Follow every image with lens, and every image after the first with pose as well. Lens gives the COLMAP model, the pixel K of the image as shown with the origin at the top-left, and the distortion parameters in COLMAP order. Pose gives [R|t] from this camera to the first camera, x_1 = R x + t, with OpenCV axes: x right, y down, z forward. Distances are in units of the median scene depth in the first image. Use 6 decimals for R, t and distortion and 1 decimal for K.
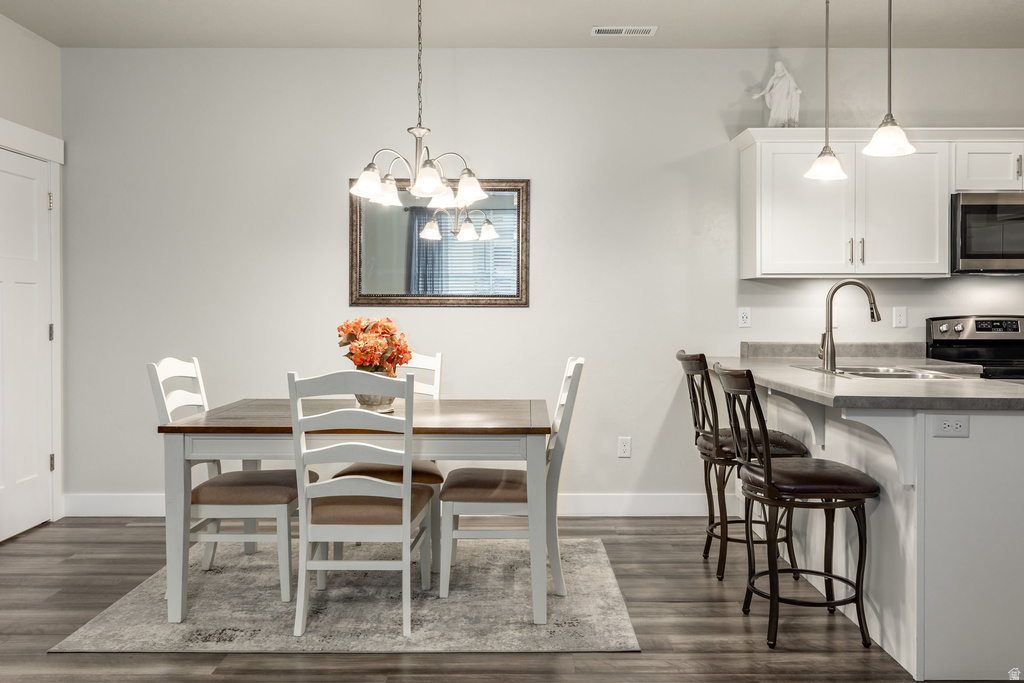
lens RADIAL K [[871.8, 0, 511.0], [0, 871.8, 322.5], [0, 0, 1]] dist [0.002066, -0.000933]
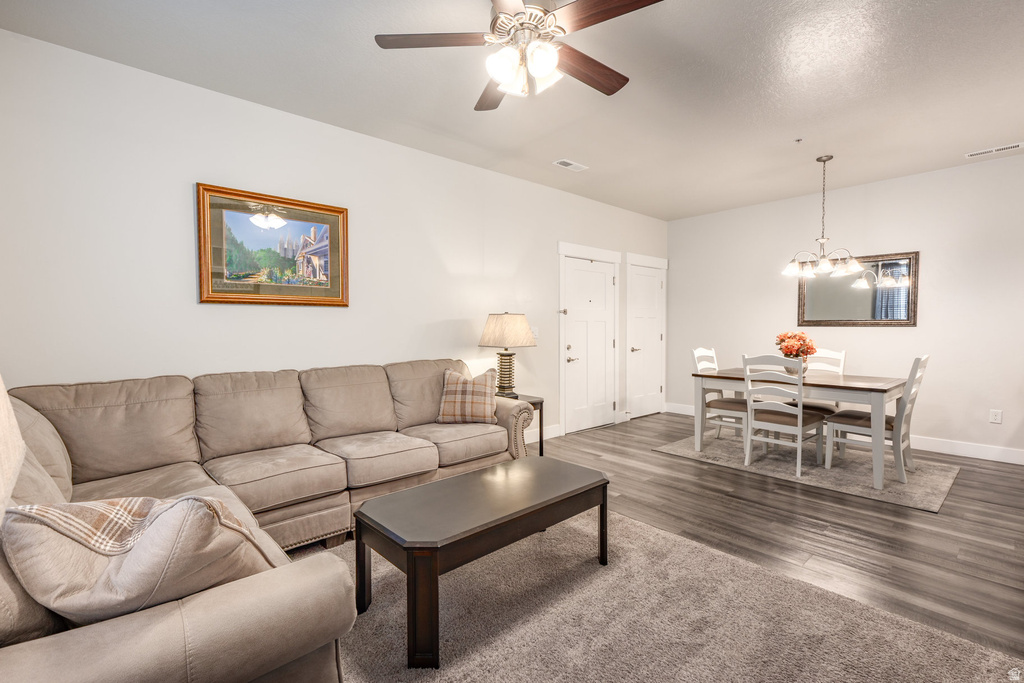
lens RADIAL K [[499.3, 0, 551.6], [0, 499.3, 339.5], [0, 0, 1]] dist [0.004262, -0.000081]
pose [[0.734182, 0.014156, -0.678805, 0.209754], [-0.008815, 0.999897, 0.011318, 0.003774], [0.678895, -0.002326, 0.734232, -0.263089]]
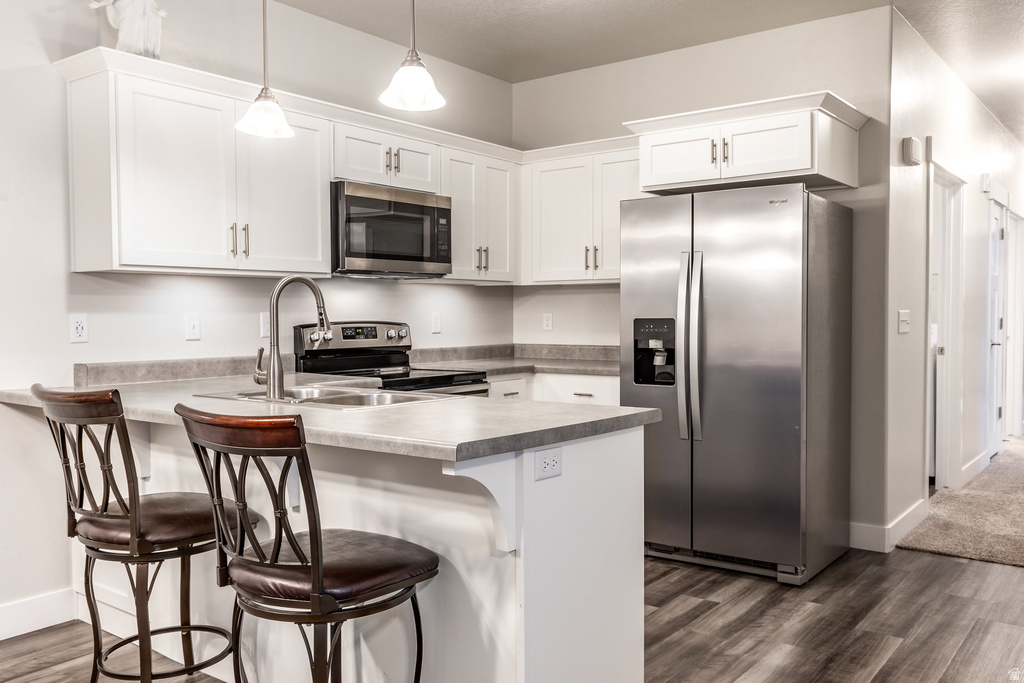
lens RADIAL K [[867.6, 0, 512.0], [0, 867.6, 341.5], [0, 0, 1]] dist [0.017364, 0.002725]
pose [[0.608644, -0.028636, 0.792927, -0.089655], [0.018208, 0.999589, 0.022123, -0.005469], [-0.793235, 0.000973, 0.608915, 0.406735]]
